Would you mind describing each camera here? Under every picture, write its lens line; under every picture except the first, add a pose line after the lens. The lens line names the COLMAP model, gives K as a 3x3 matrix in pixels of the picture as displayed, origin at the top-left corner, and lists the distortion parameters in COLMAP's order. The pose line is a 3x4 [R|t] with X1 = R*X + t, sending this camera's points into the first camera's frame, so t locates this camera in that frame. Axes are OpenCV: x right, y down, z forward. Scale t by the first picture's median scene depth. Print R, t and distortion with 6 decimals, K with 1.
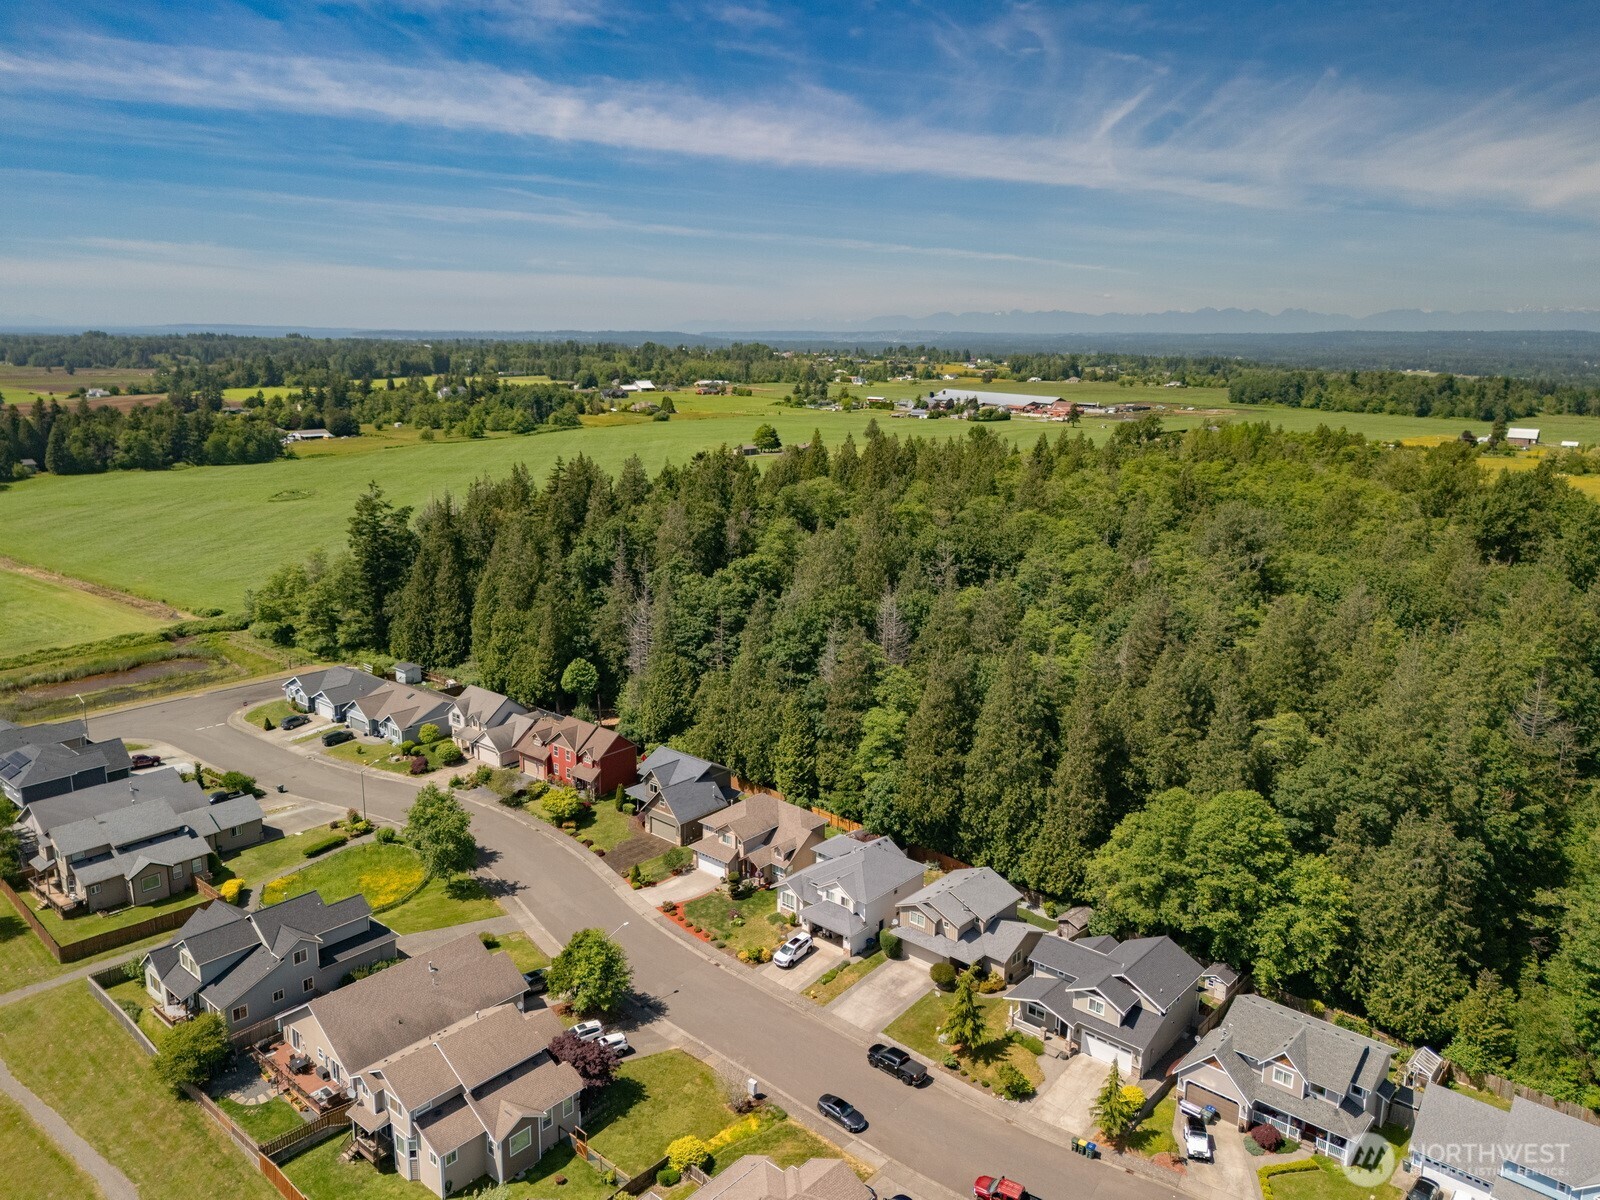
lens RADIAL K [[1176.8, 0, 808.4], [0, 1176.8, 606.4], [0, 0, 1]] dist [0.075802, -0.070333]
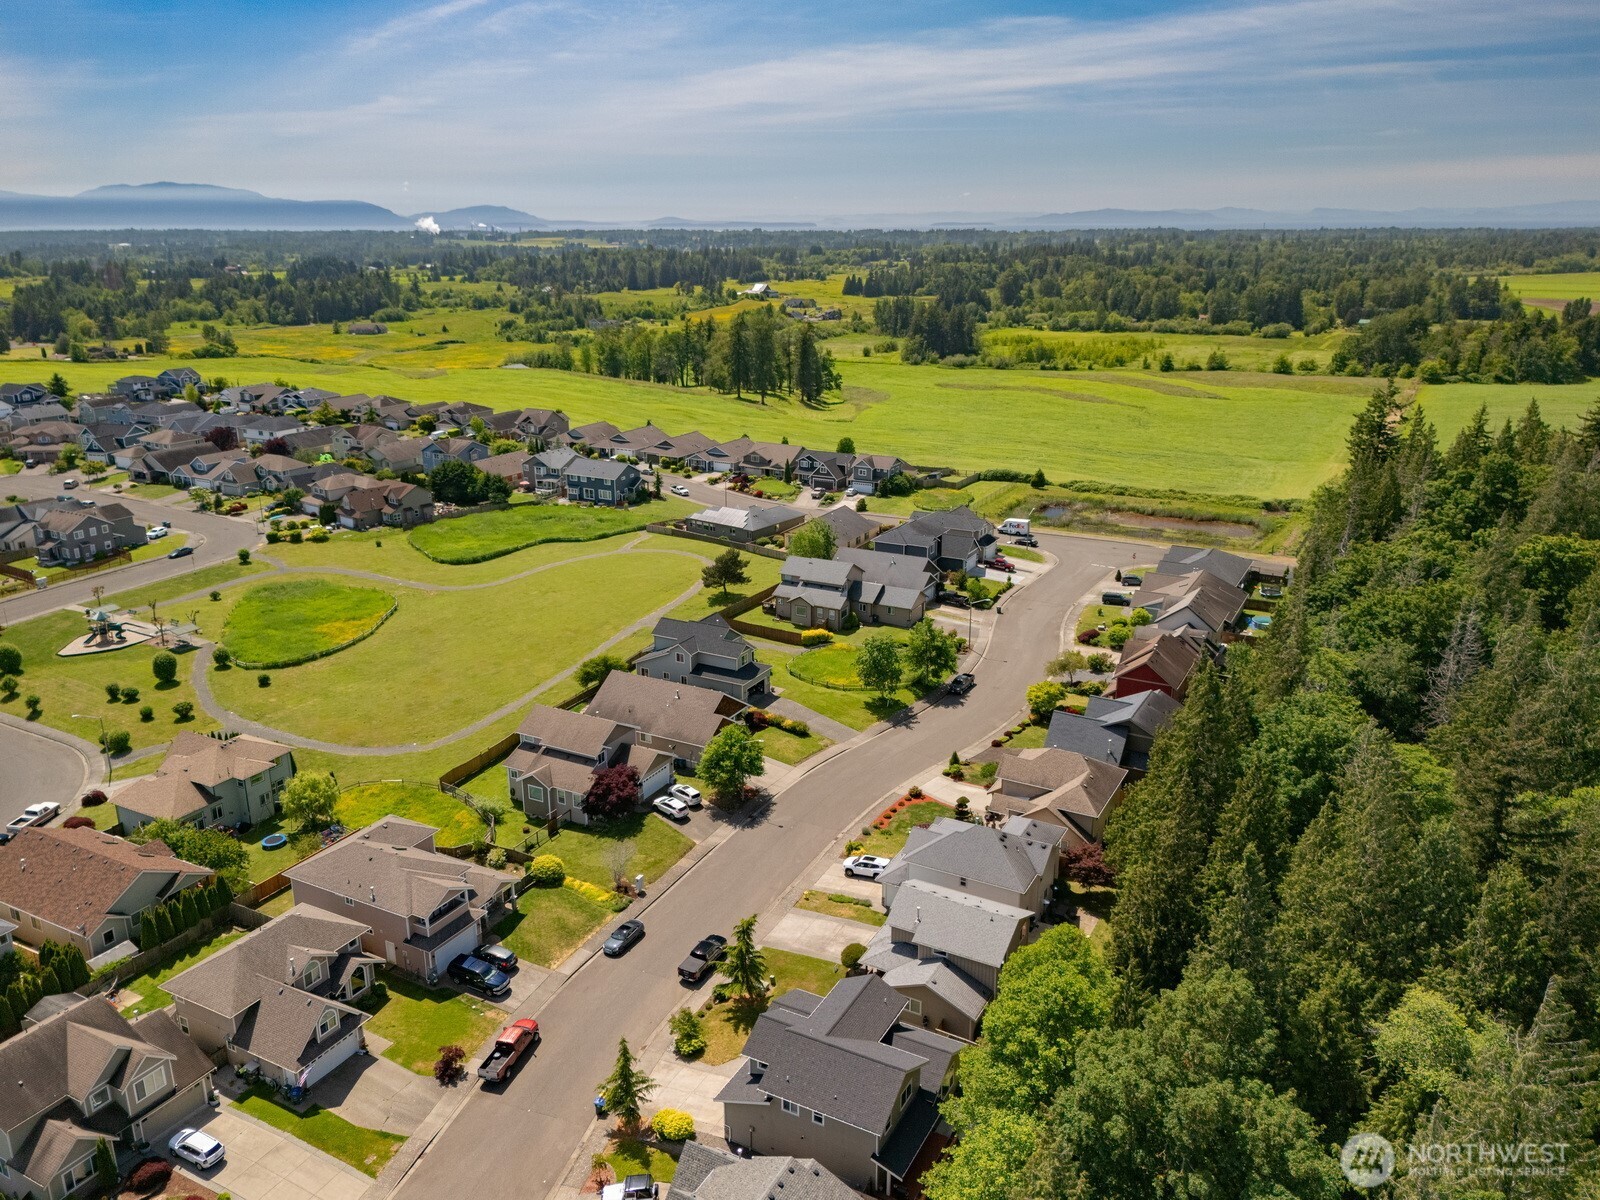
lens RADIAL K [[1204.5, 0, 800.0], [0, 1204.5, 600.0], [0, 0, 1]] dist [0.097542, -0.120512]
pose [[0.224219, 0.288197, -0.930950, 0.618754], [-0.222660, 0.945155, 0.238966, -0.095488], [0.948762, 0.153705, 0.276091, 0.504695]]
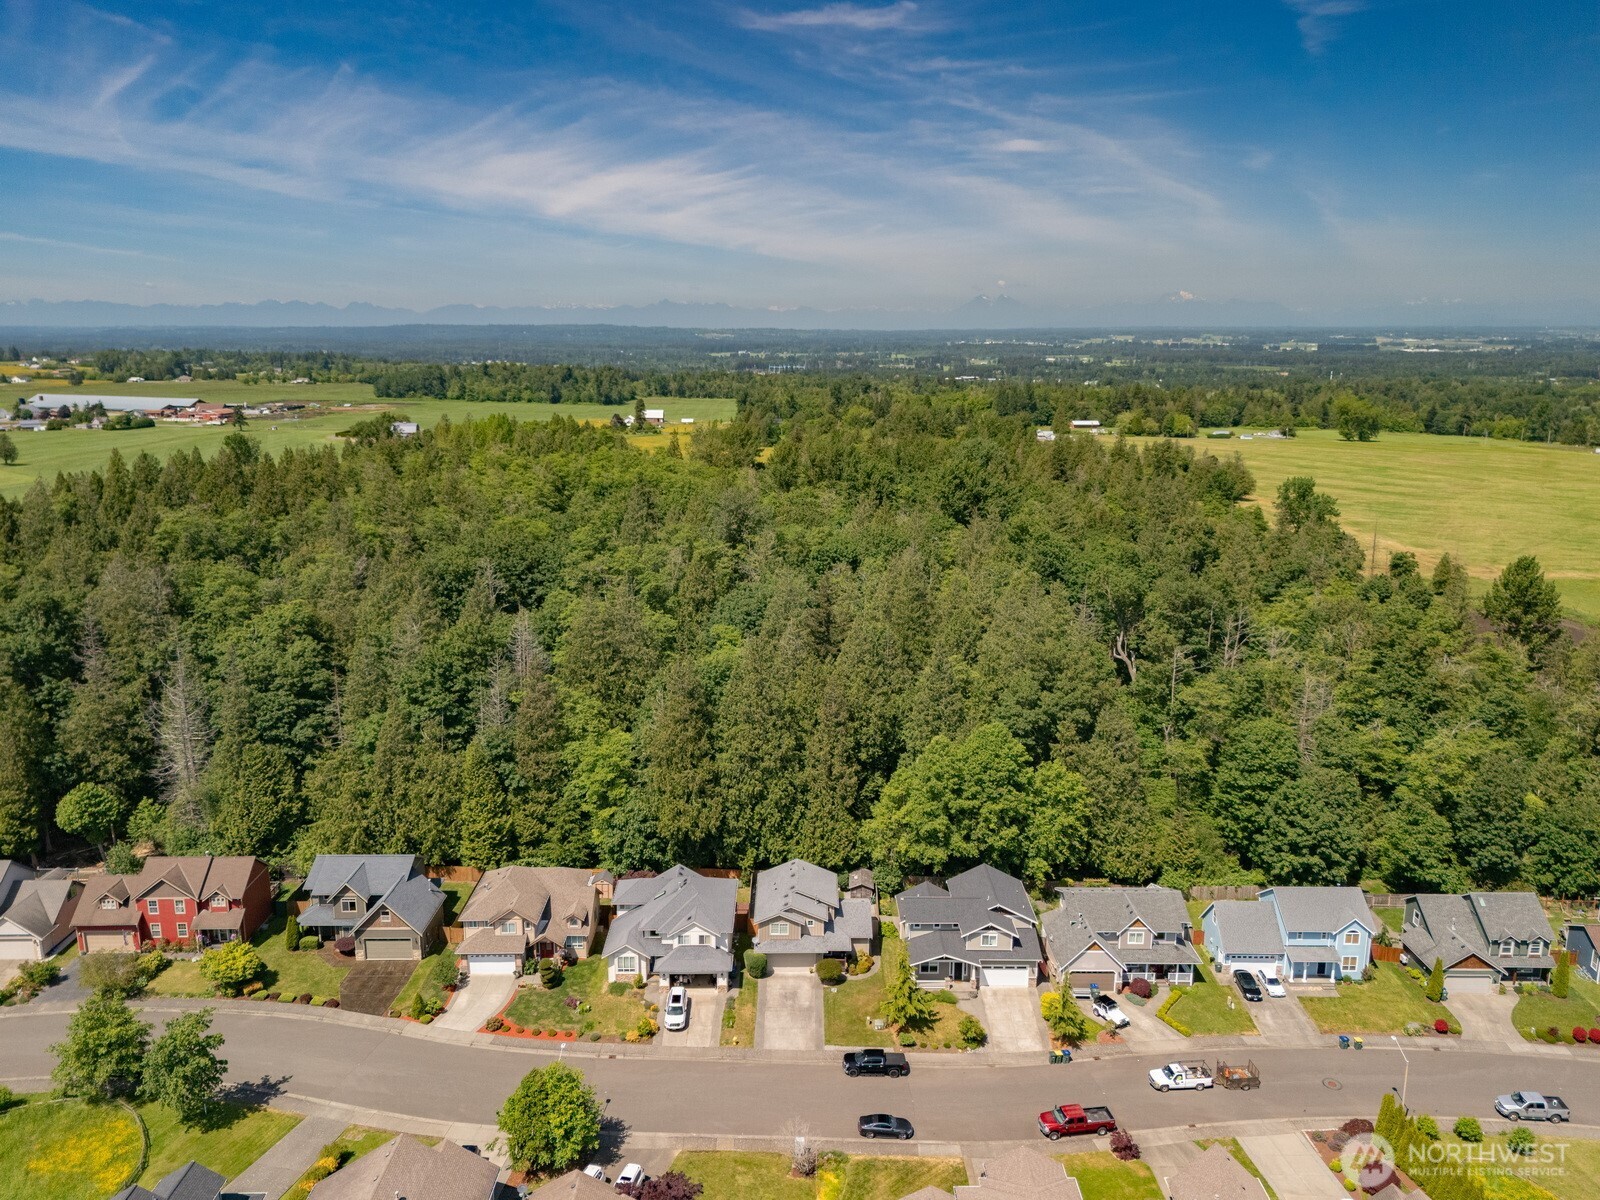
lens RADIAL K [[1176.8, 0, 808.4], [0, 1176.8, 606.4], [0, 0, 1]] dist [0.075802, -0.070333]
pose [[0.751974, -0.162451, 0.638862, -0.366089], [0.159101, 0.985234, 0.063256, -0.046104], [-0.639704, 0.054077, 0.766717, 0.162617]]
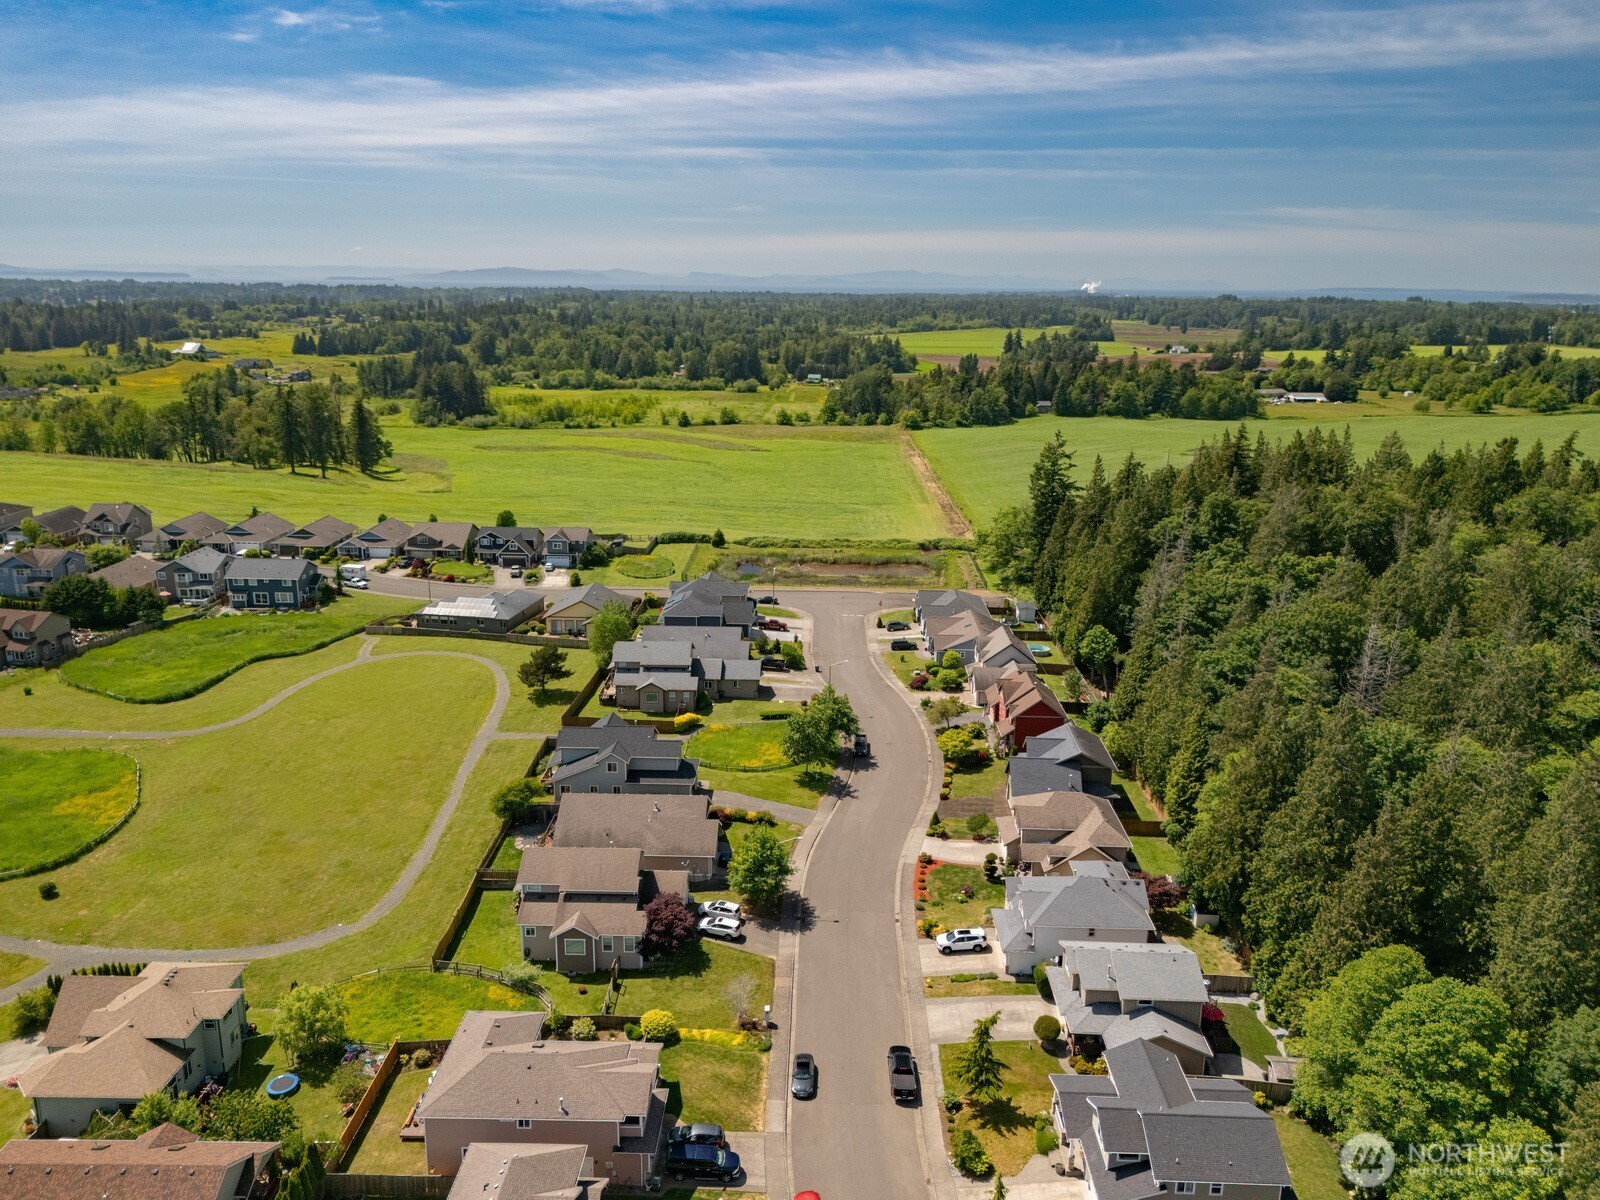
lens RADIAL K [[1176.8, 0, 808.4], [0, 1176.8, 606.4], [0, 0, 1]] dist [0.075802, -0.070333]
pose [[0.644443, 0.207168, -0.736053, 0.425296], [-0.186013, 0.976156, 0.111885, -0.041256], [0.741682, 0.064812, 0.667613, 0.200533]]
